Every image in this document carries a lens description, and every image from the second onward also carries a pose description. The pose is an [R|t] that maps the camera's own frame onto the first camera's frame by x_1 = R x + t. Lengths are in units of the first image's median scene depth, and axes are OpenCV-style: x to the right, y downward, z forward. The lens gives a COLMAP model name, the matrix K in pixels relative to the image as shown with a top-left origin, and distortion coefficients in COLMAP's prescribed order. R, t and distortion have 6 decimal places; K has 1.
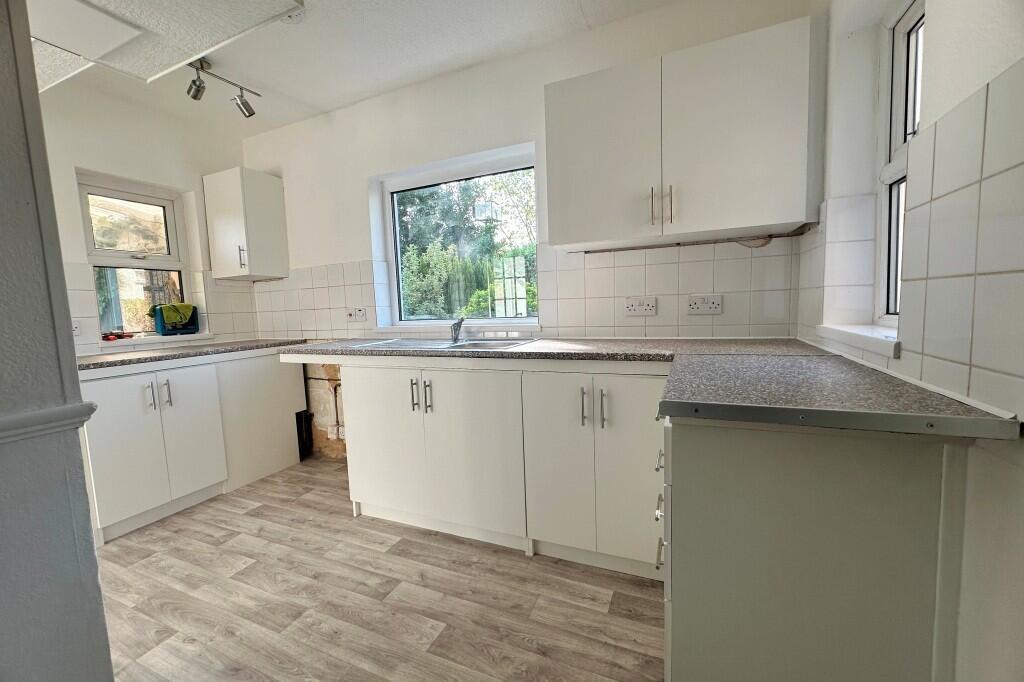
lens RADIAL K [[412.7, 0, 513.6], [0, 412.7, 343.5], [0, 0, 1]] dist [0.000863, -0.000026]
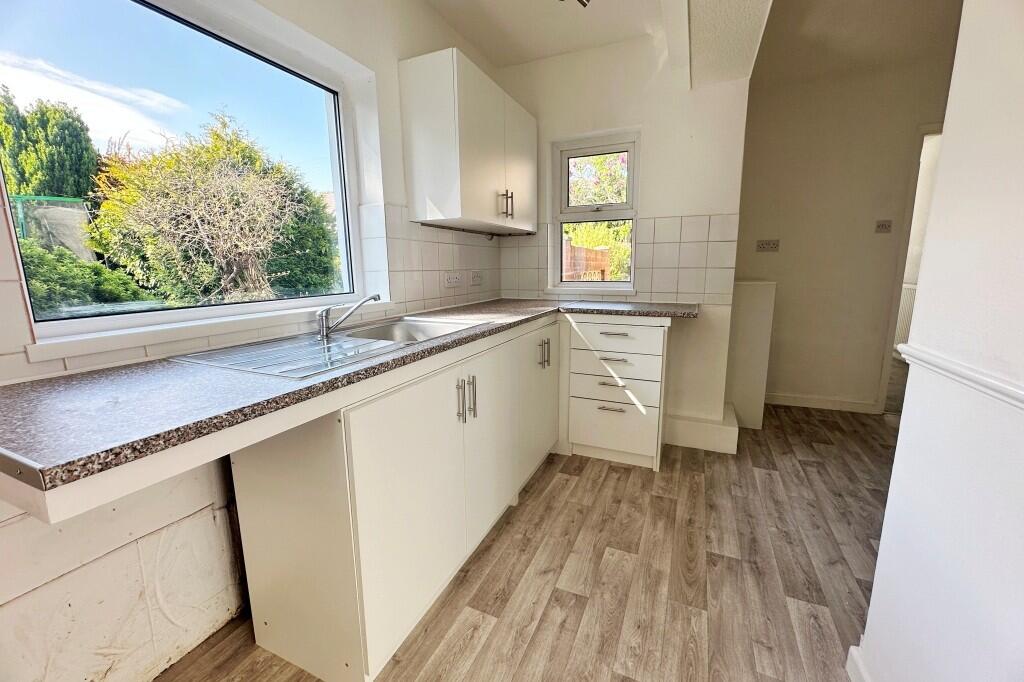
lens RADIAL K [[412.7, 0, 509.6], [0, 412.7, 338.6], [0, 0, 1]] dist [0.000863, -0.000026]
pose [[0.000874, -0.137182, 0.990545, -1.212418], [0.094894, 0.986087, 0.136481, -0.095301], [-0.995487, 0.093878, 0.013879, 1.163653]]
